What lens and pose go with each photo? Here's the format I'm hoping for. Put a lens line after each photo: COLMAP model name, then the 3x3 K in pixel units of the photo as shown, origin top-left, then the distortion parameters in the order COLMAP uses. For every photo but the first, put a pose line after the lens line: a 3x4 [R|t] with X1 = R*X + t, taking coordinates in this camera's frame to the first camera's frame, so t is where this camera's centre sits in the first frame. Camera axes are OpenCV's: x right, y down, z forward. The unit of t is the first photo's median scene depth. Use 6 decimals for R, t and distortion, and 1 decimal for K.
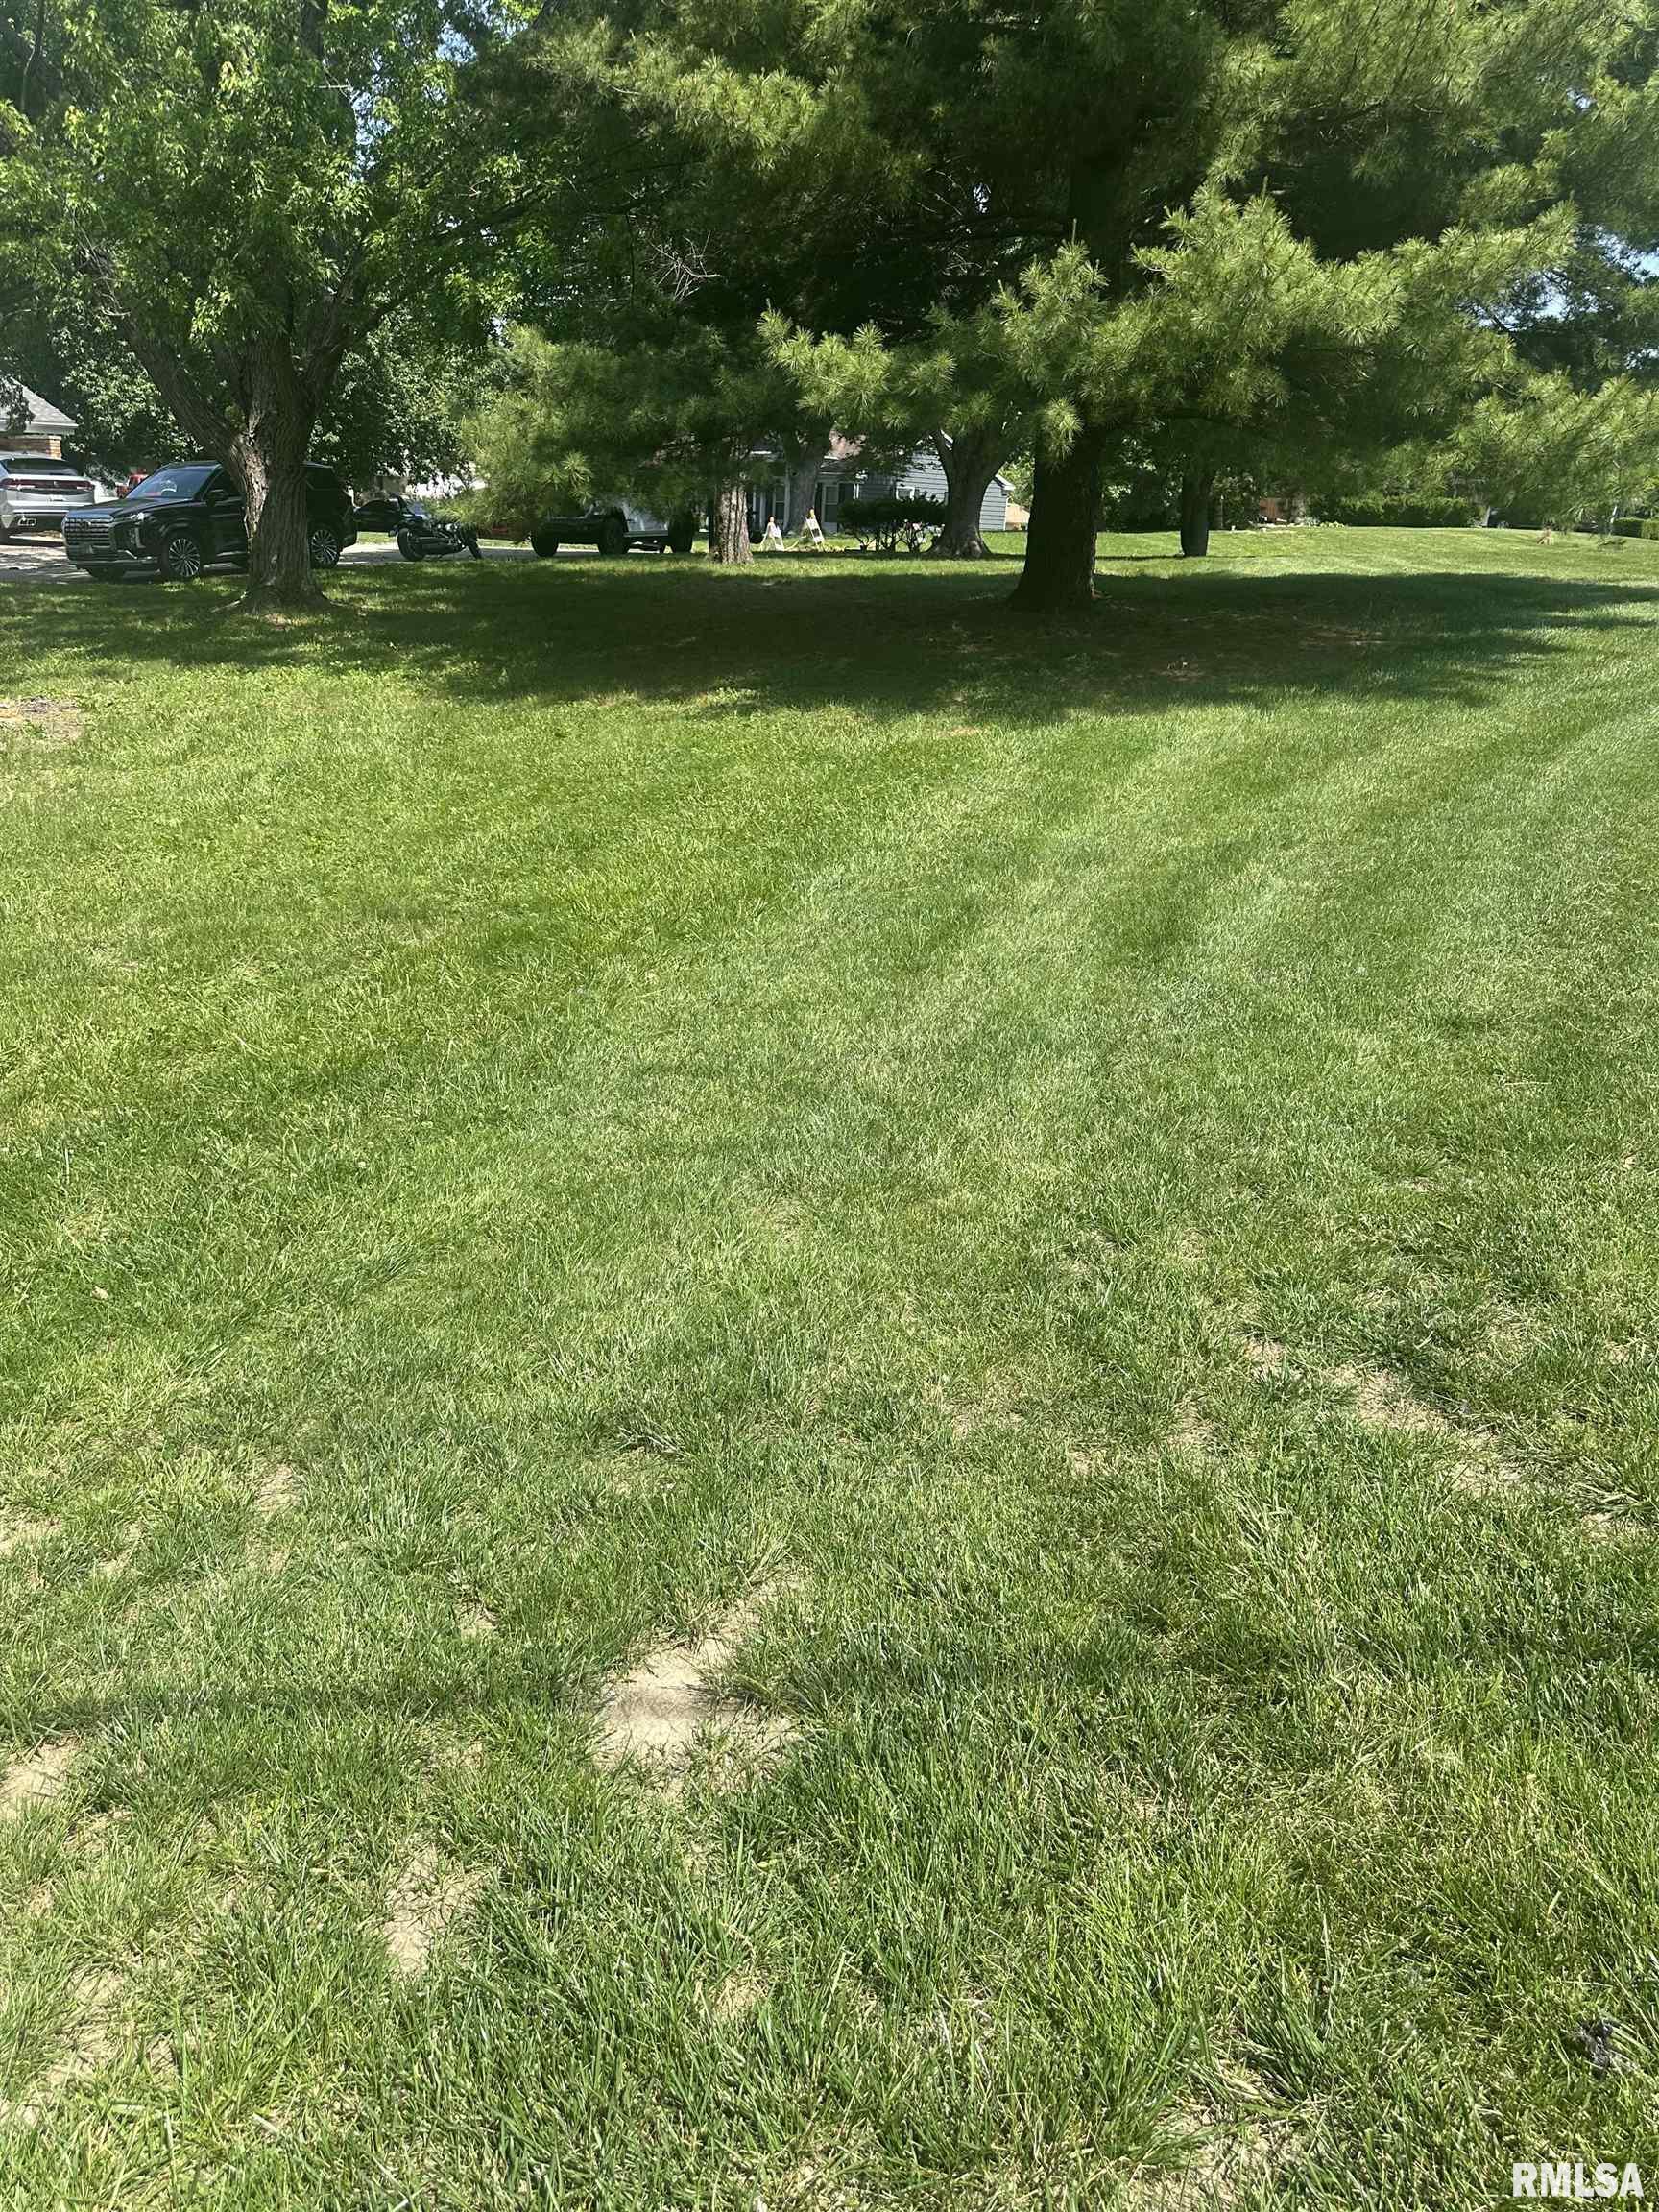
lens RADIAL K [[1545.8, 0, 829.5], [0, 1545.8, 1106.0], [0, 0, 1]] dist [-0.005446, 0.000632]
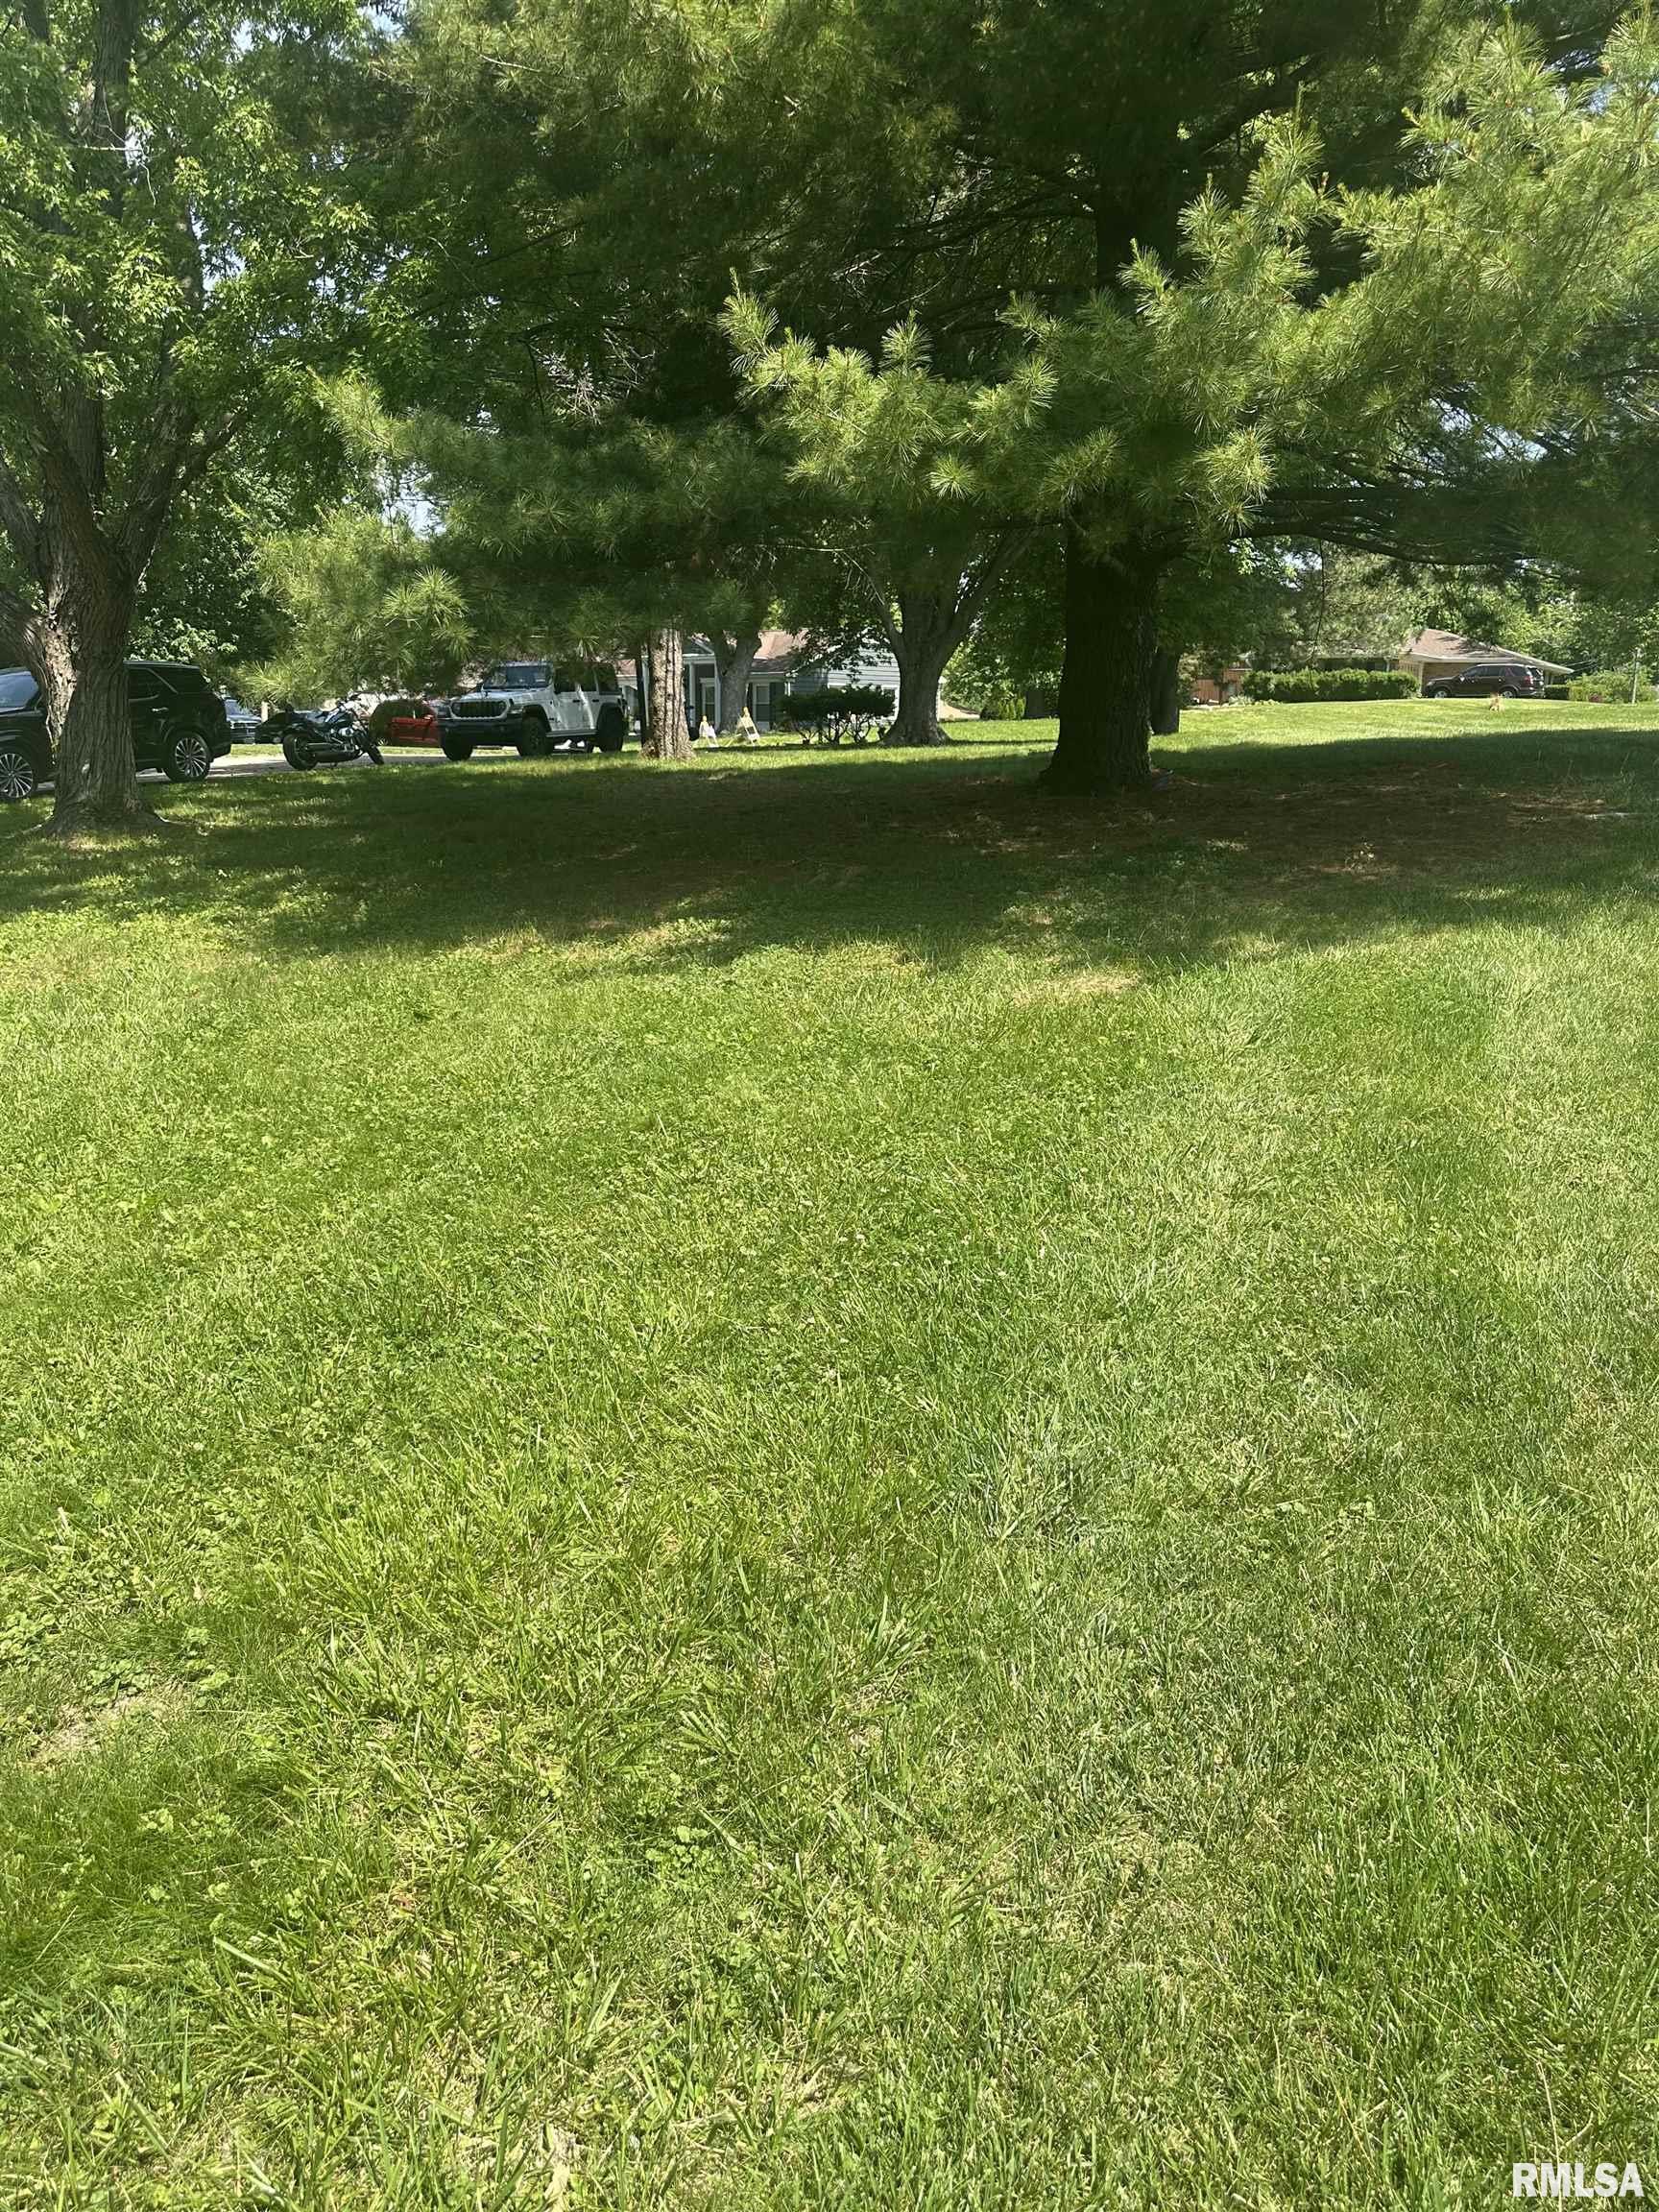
lens RADIAL K [[1396.4, 0, 829.5], [0, 1396.4, 1106.0], [0, 0, 1]] dist [-0.001050, -0.003407]
pose [[0.997392, -0.053041, 0.048941, -0.029831], [0.057710, 0.993360, -0.099522, -0.094895], [-0.043338, 0.102086, 0.993831, 0.304866]]
